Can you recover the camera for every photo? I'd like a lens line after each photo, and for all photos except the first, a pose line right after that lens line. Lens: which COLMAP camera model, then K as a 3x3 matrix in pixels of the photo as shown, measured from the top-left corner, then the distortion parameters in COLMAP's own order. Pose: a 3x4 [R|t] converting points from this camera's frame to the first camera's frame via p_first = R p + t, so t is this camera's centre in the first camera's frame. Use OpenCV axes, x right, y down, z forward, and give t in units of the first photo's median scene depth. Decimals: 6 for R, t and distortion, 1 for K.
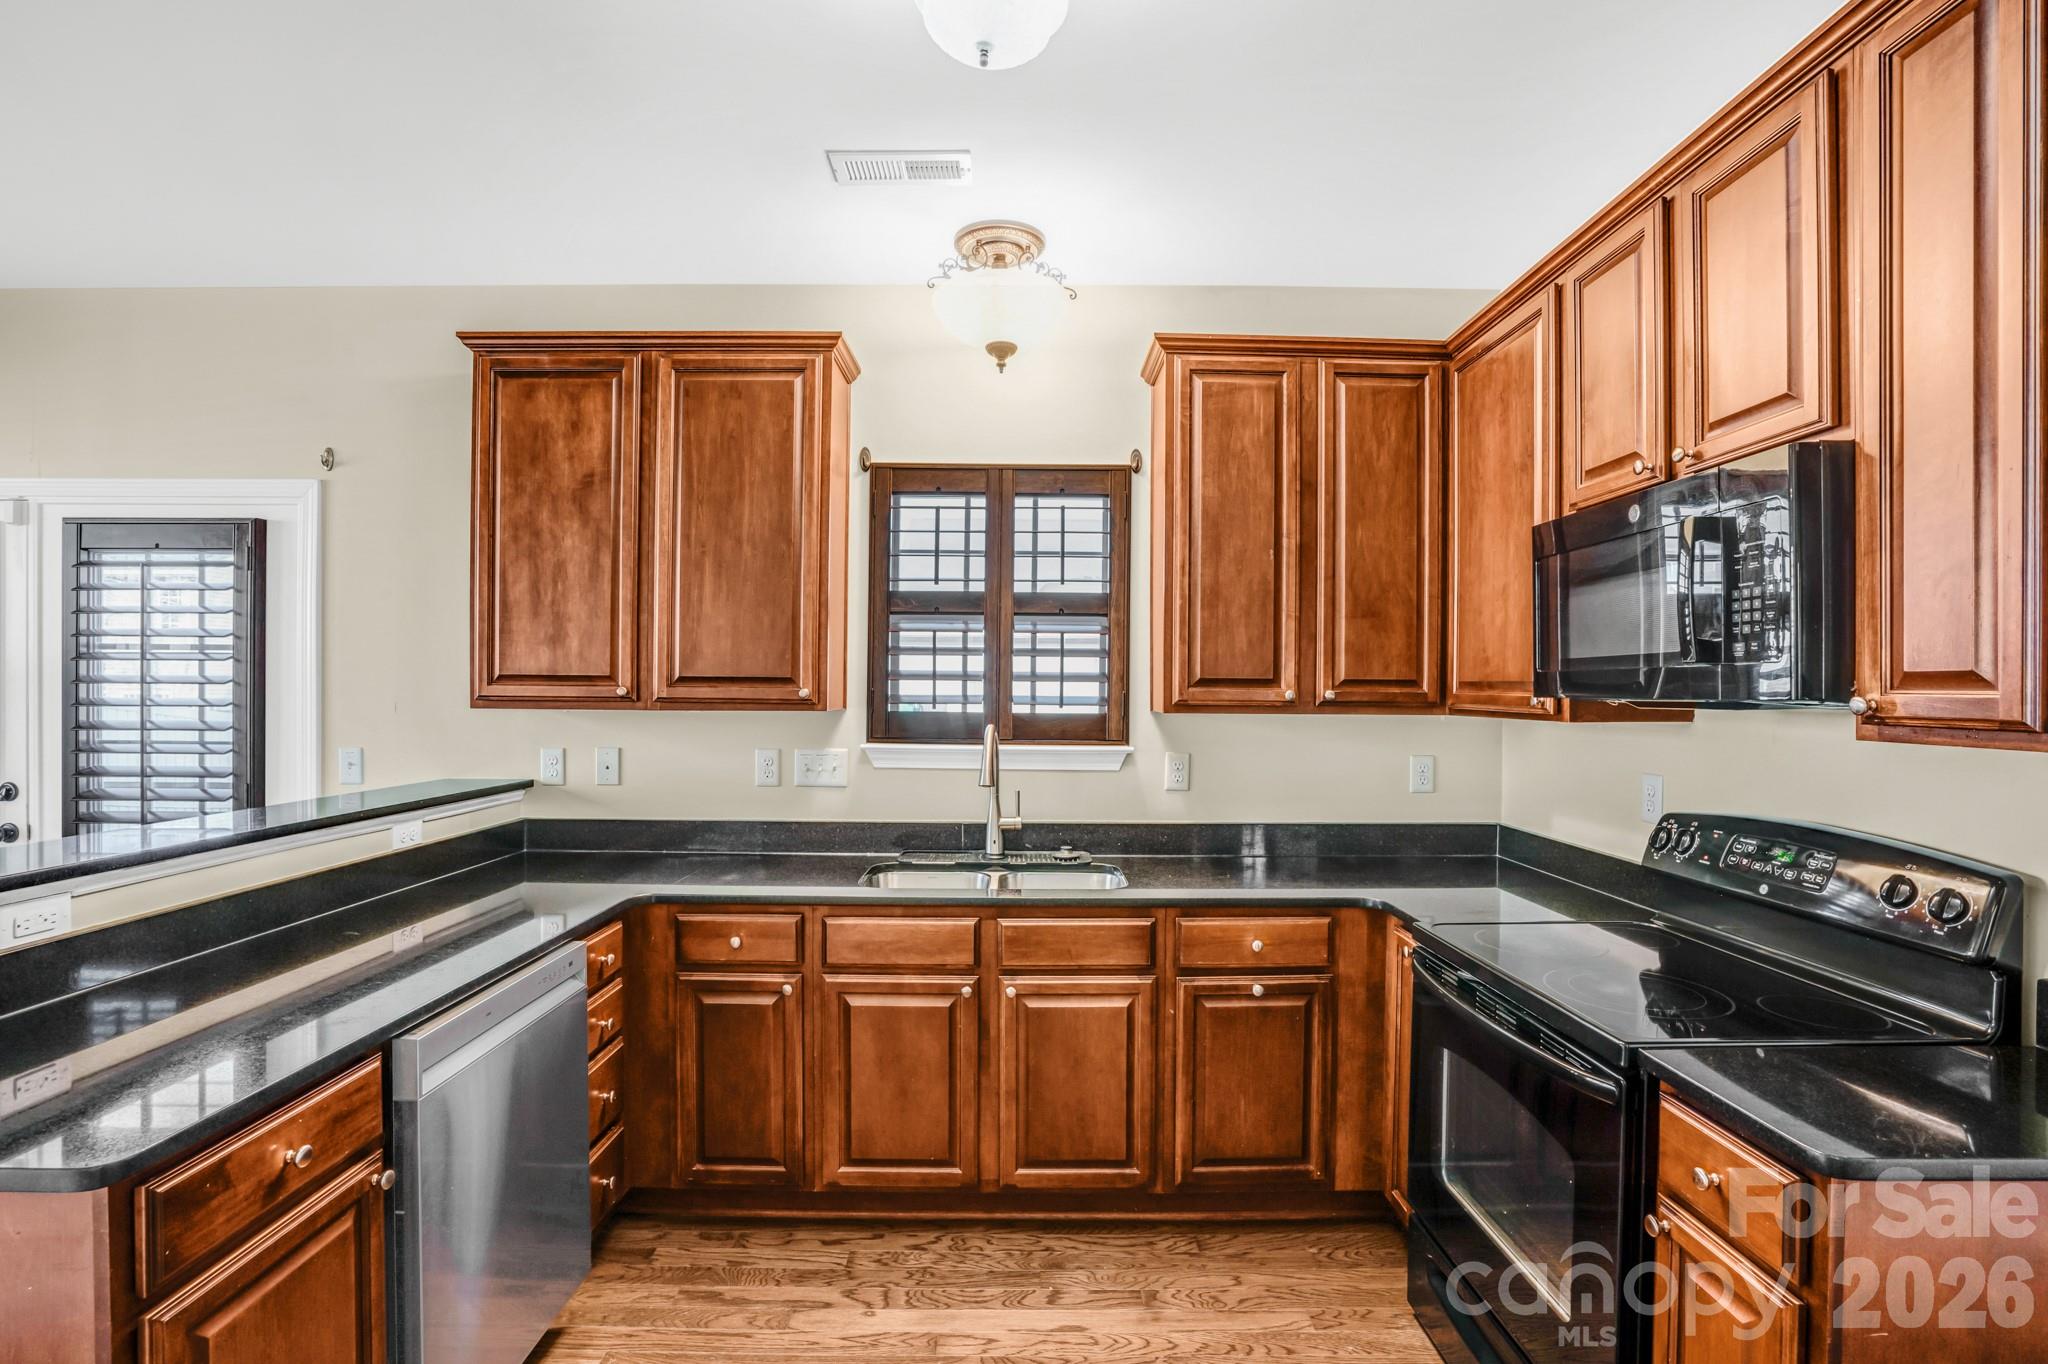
lens RADIAL K [[945.5, 0, 1024.8], [0, 945.5, 692.5], [0, 0, 1]] dist [-0.056977, 0.026927]
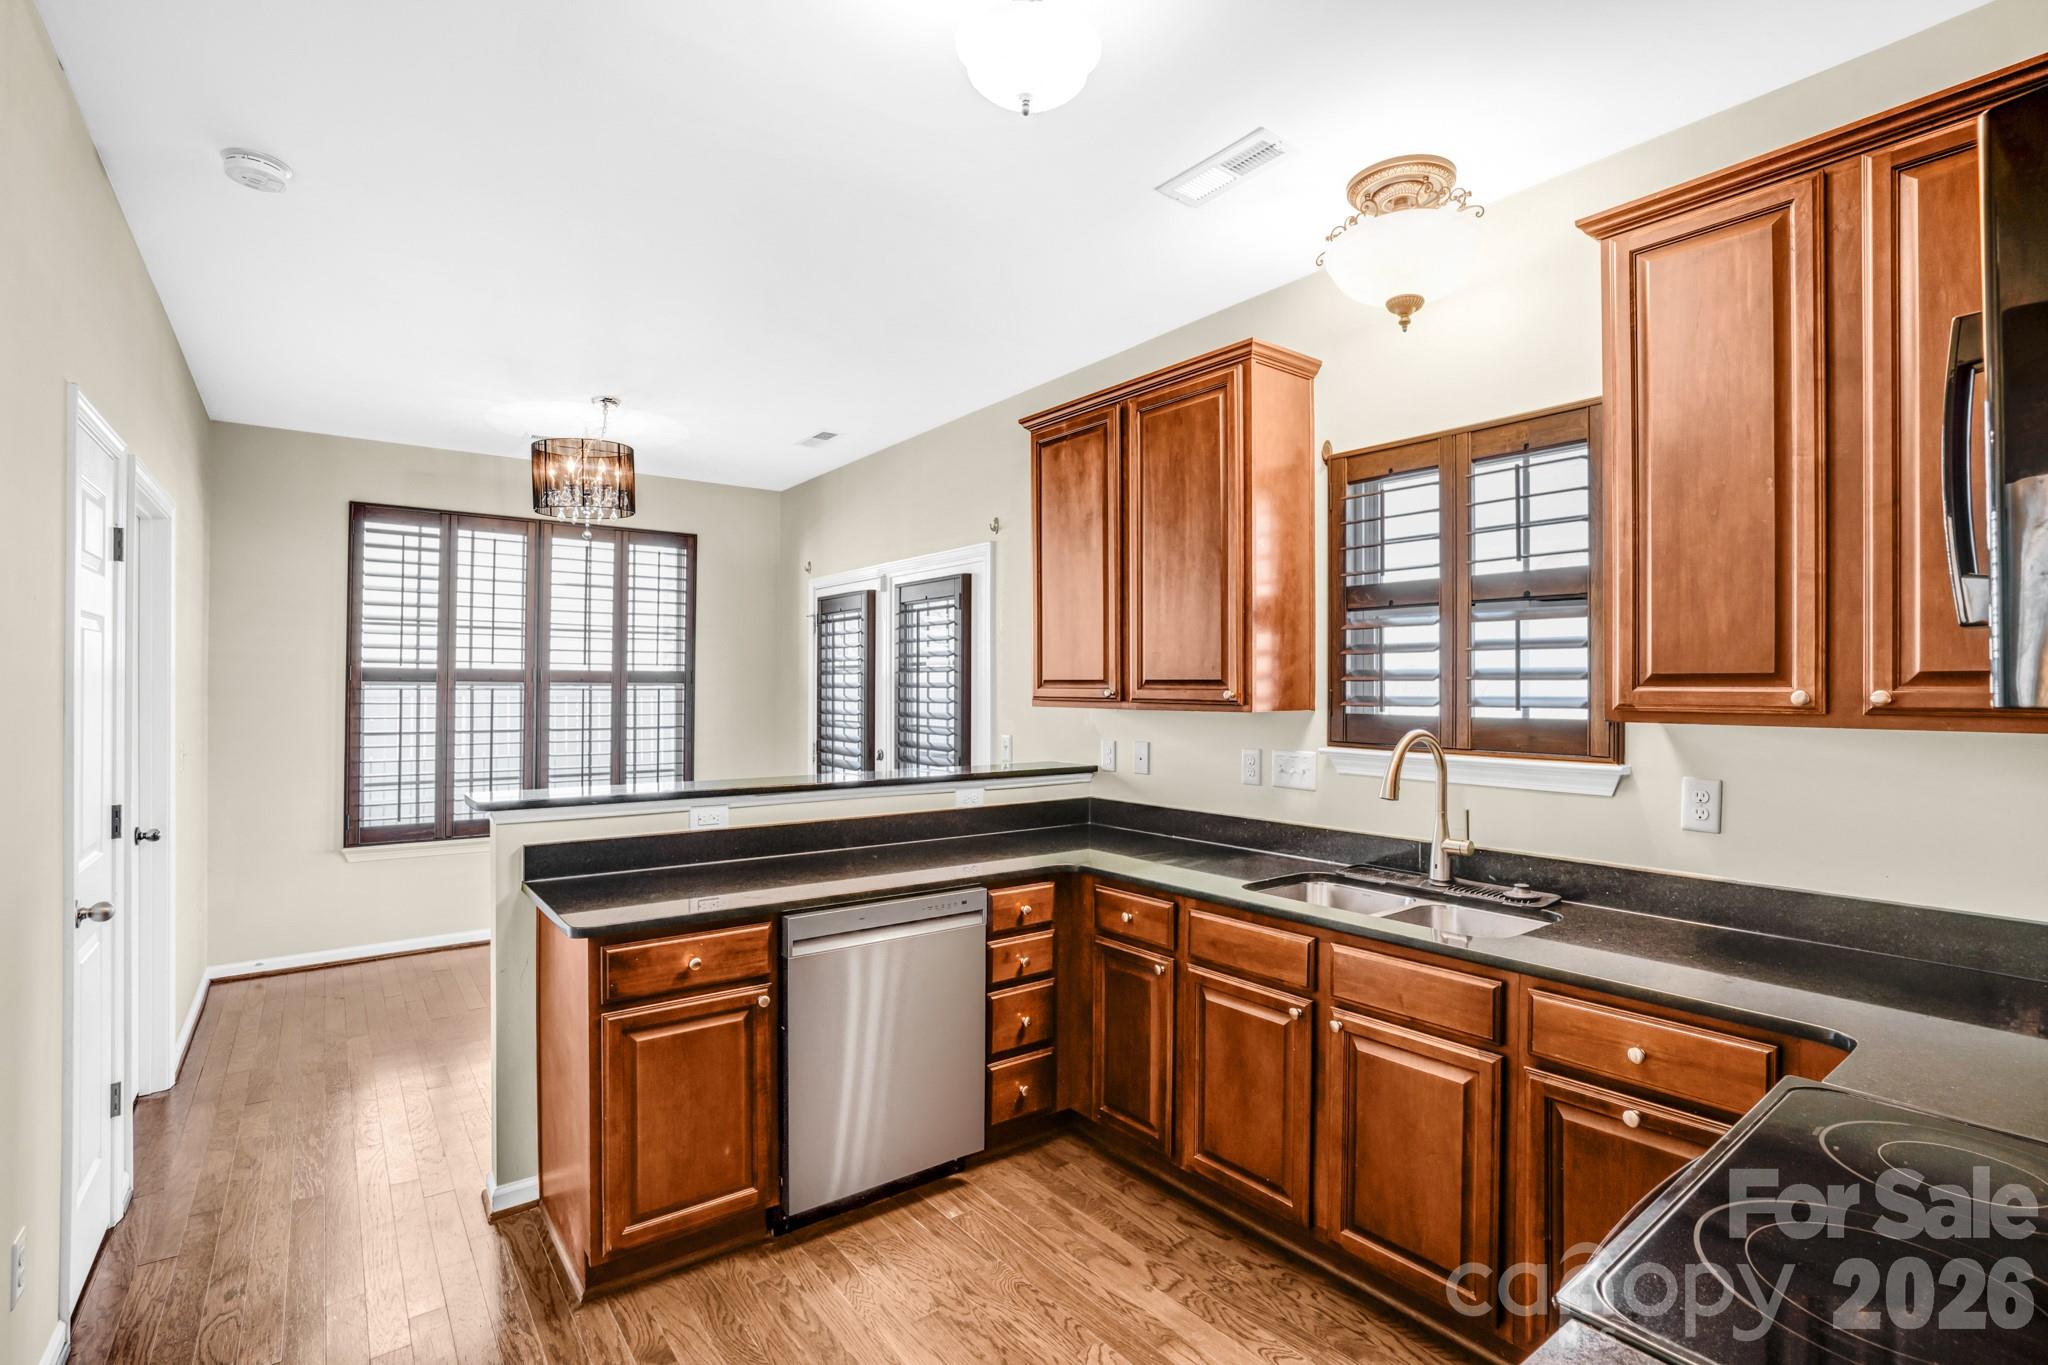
lens RADIAL K [[945.1, 0, 1024.0], [0, 945.1, 682.5], [0, 0, 1]] dist [-0.056508, 0.027681]
pose [[0.615000, -0.009548, -0.788469, 0.448353], [-0.000560, 0.999921, -0.012545, 0.000495], [0.788527, 0.008157, 0.614946, 0.187244]]
